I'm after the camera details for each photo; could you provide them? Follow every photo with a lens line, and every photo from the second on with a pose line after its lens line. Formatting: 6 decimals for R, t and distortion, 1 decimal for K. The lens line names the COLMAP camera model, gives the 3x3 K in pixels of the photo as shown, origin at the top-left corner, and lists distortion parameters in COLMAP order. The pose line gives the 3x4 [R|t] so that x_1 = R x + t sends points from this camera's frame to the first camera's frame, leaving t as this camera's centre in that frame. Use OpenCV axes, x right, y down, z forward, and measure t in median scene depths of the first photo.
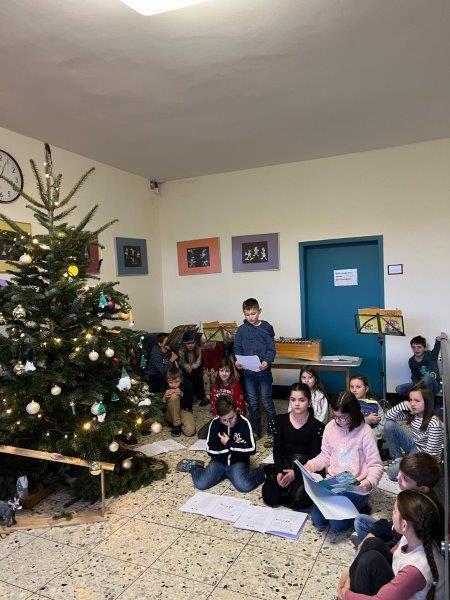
lens RADIAL K [[451.2, 0, 220.1], [0, 451.2, 306.4], [0, 0, 1]] dist [0.051856, -0.022748]
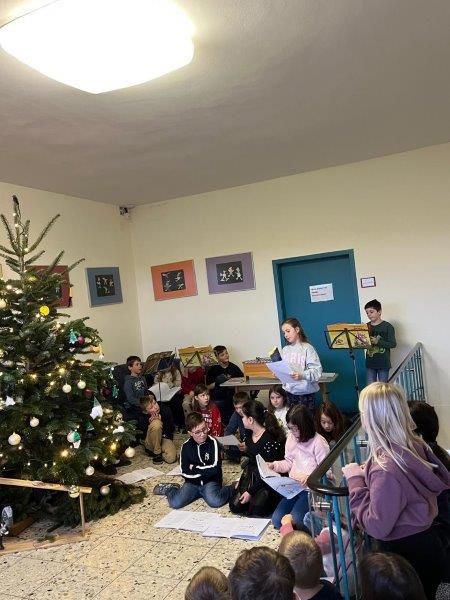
lens RADIAL K [[529.3, 0, 221.4], [0, 529.3, 299.0], [0, 0, 1]] dist [0.044050, 0.004652]
pose [[0.997670, -0.068080, 0.004434, 0.086130], [0.068214, 0.996541, -0.047466, -0.016783], [-0.001187, 0.047658, 0.998863, -0.248634]]
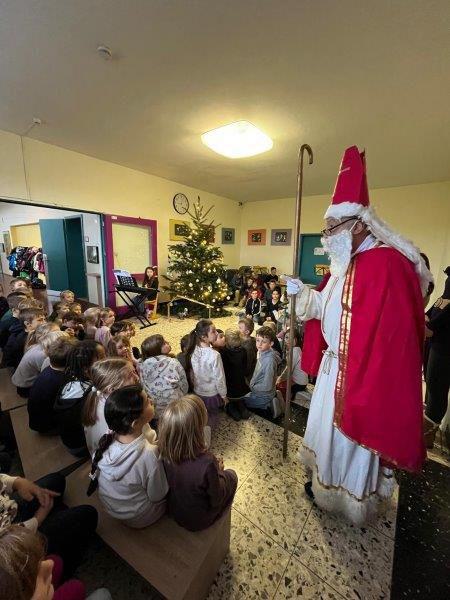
lens RADIAL K [[245.3, 0, 226.4], [0, 245.3, 302.0], [0, 0, 1]] dist [0.000270, -0.000024]
pose [[0.973832, 0.109281, -0.199272, 0.158026], [-0.074952, 0.982181, 0.172342, 0.015338], [0.214555, -0.152896, 0.964670, -0.516269]]
